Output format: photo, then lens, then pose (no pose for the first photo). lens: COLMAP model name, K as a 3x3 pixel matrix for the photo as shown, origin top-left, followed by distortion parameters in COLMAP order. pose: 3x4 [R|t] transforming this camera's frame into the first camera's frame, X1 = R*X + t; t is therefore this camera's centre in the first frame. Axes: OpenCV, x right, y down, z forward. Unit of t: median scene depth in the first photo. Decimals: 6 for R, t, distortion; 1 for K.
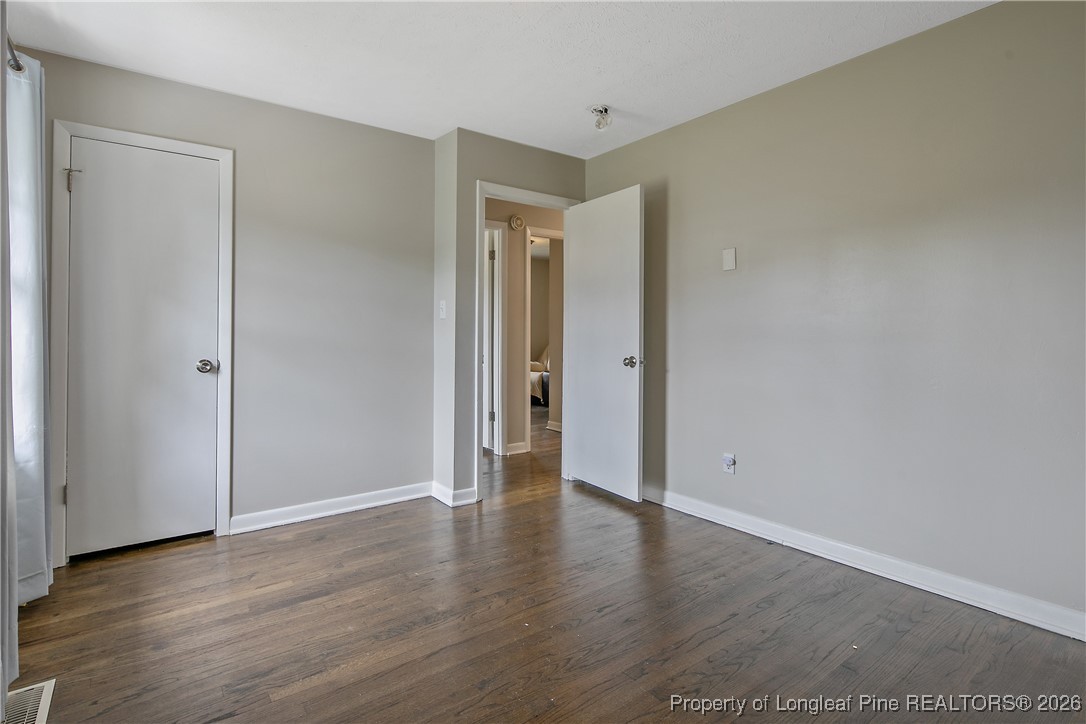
lens RADIAL K [[542.1, 0, 543.2], [0, 542.1, 330.2], [0, 0, 1]] dist [-0.001807, -0.000882]
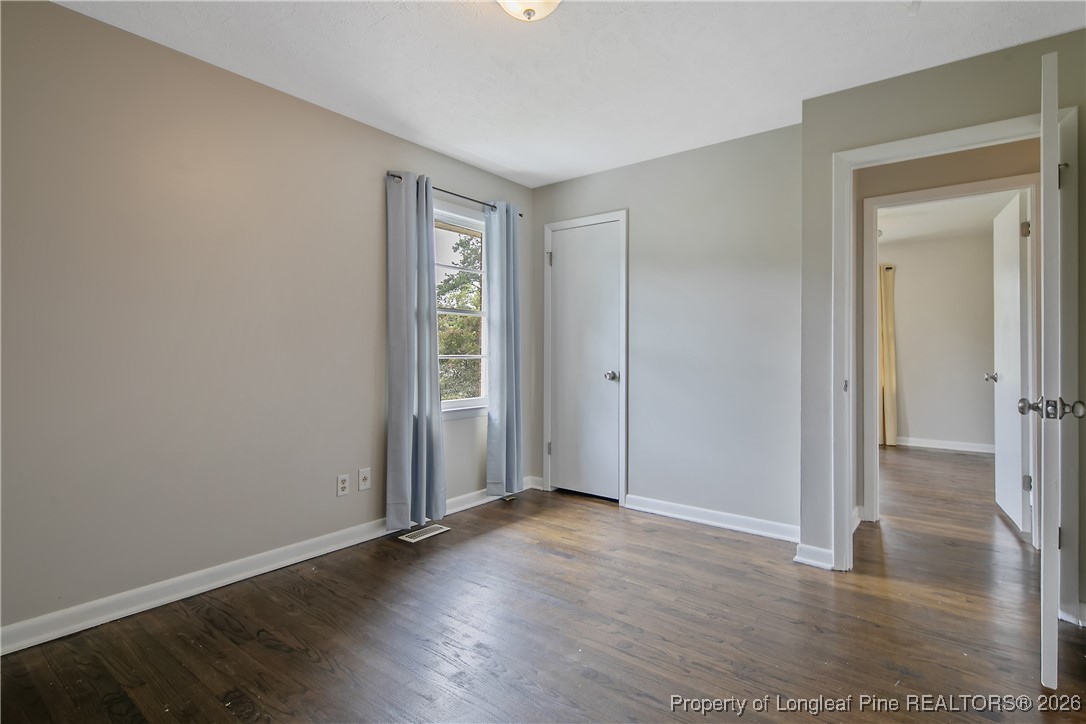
lens RADIAL K [[532.0, 0, 529.9], [0, 532.0, 351.6], [0, 0, 1]] dist [0.001272, -0.000090]
pose [[0.253706, 0.000780, -0.967281, 0.596275], [0.001560, 0.999998, 0.001216, 0.003436], [0.967280, -0.001818, 0.253704, 0.459547]]
